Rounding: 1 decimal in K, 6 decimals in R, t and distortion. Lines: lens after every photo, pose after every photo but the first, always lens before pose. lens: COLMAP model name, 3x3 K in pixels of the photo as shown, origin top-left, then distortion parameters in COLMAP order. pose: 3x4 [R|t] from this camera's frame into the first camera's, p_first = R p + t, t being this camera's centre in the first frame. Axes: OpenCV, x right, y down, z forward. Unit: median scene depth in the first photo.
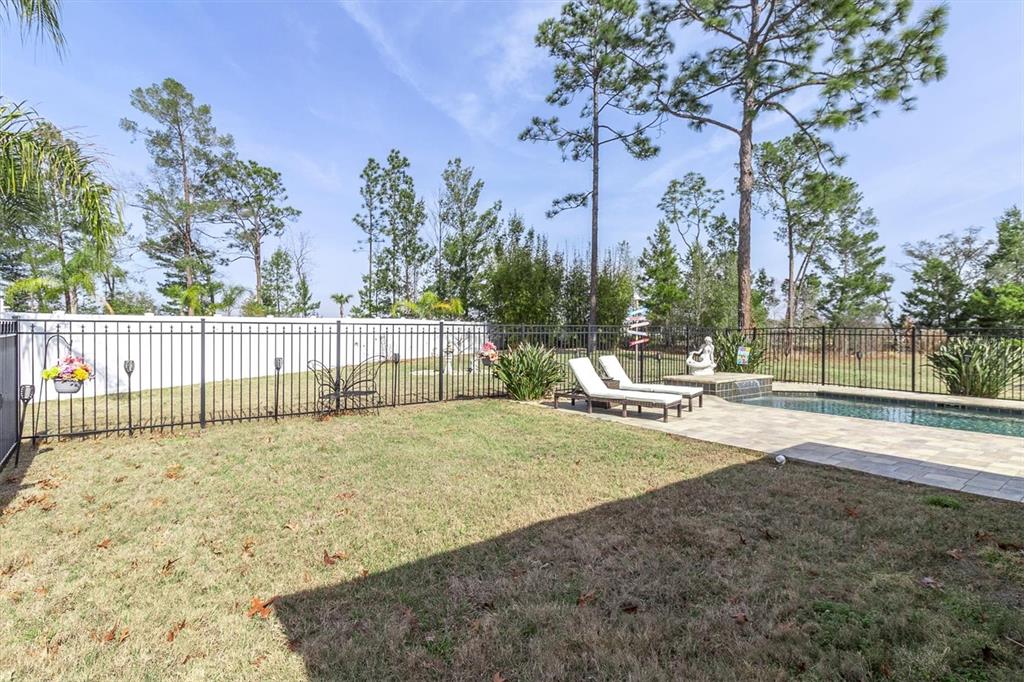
lens RADIAL K [[498.0, 0, 526.7], [0, 498.0, 330.7], [0, 0, 1]] dist [-0.001166, 0.000857]
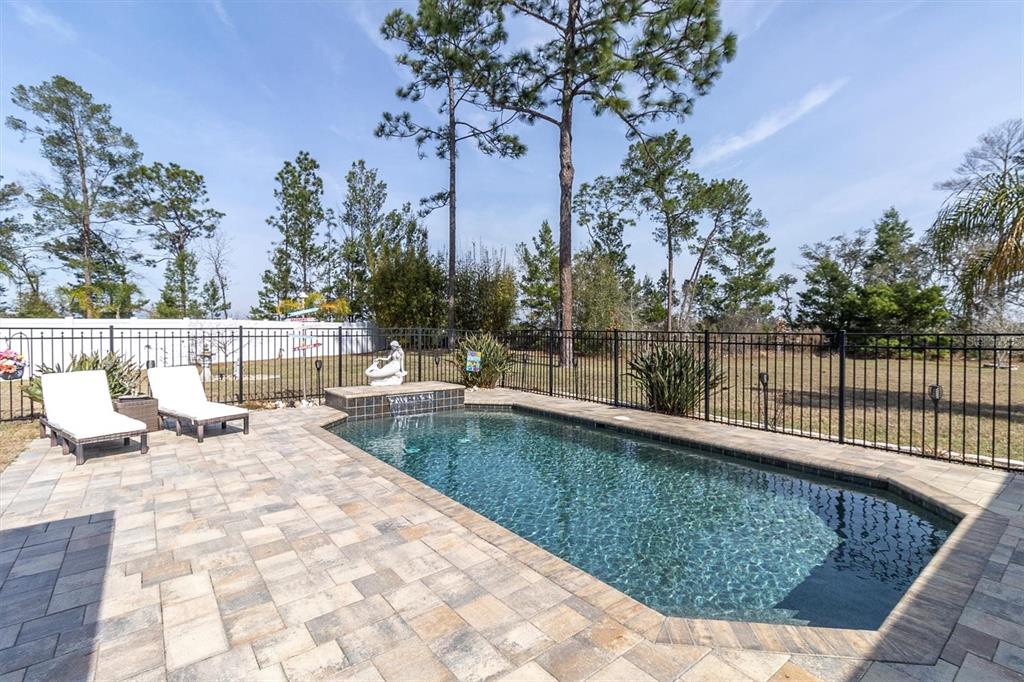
lens RADIAL K [[474.4, 0, 492.1], [0, 474.4, 330.4], [0, 0, 1]] dist [0.001052, -0.000263]
pose [[0.999814, -0.001986, 0.019199, 0.119715], [0.001983, 0.999998, 0.000174, -0.001454], [-0.019199, -0.000136, 0.999816, 0.040528]]
